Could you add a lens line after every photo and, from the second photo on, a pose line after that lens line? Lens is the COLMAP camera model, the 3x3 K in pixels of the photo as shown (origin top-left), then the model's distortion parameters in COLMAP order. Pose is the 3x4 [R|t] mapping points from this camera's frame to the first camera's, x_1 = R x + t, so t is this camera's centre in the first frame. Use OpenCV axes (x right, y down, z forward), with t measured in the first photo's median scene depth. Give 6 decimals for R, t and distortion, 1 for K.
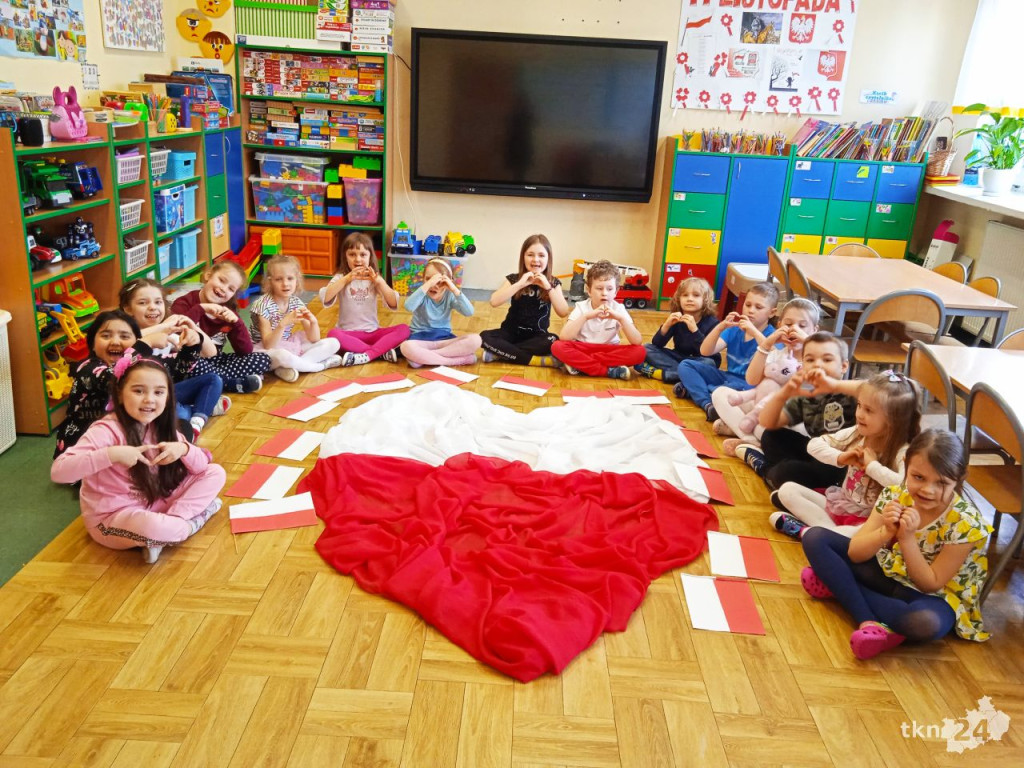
lens RADIAL K [[892.6, 0, 512.0], [0, 892.6, 384.0], [0, 0, 1]] dist [0.041241, -0.023929]
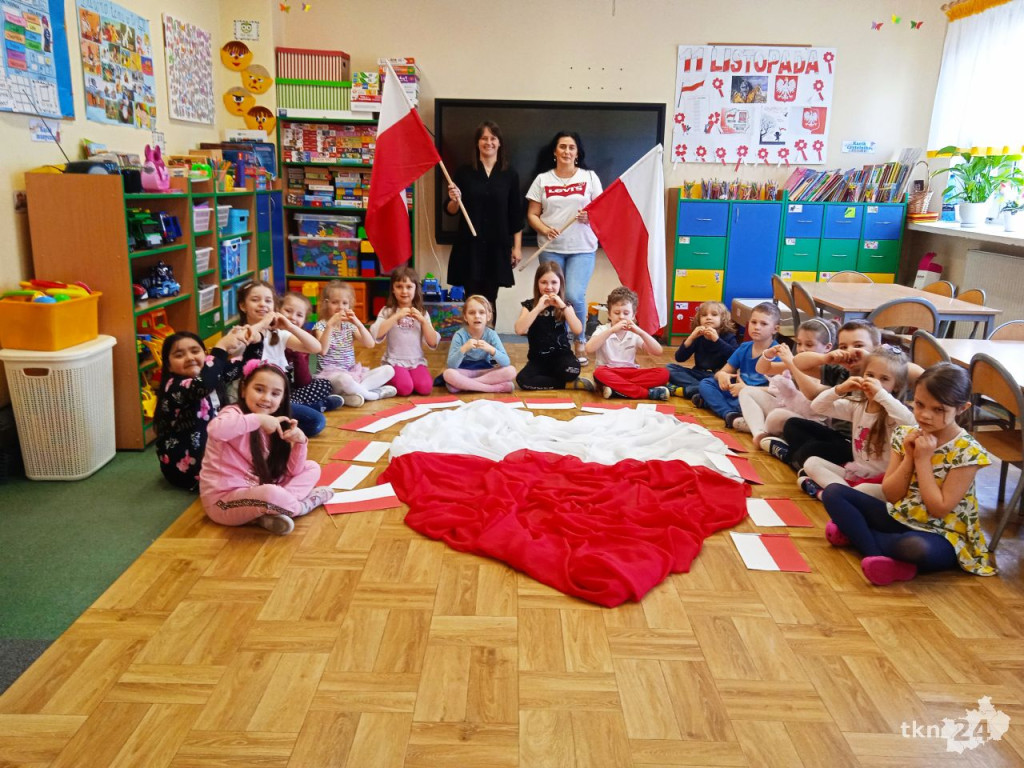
lens RADIAL K [[892.6, 0, 512.0], [0, 892.6, 384.0], [0, 0, 1]] dist [0.041241, -0.023929]
pose [[0.999237, -0.035625, 0.016039, -0.067578], [0.036935, 0.995206, -0.090560, 0.081378], [-0.012735, 0.091084, 0.995762, -0.097027]]
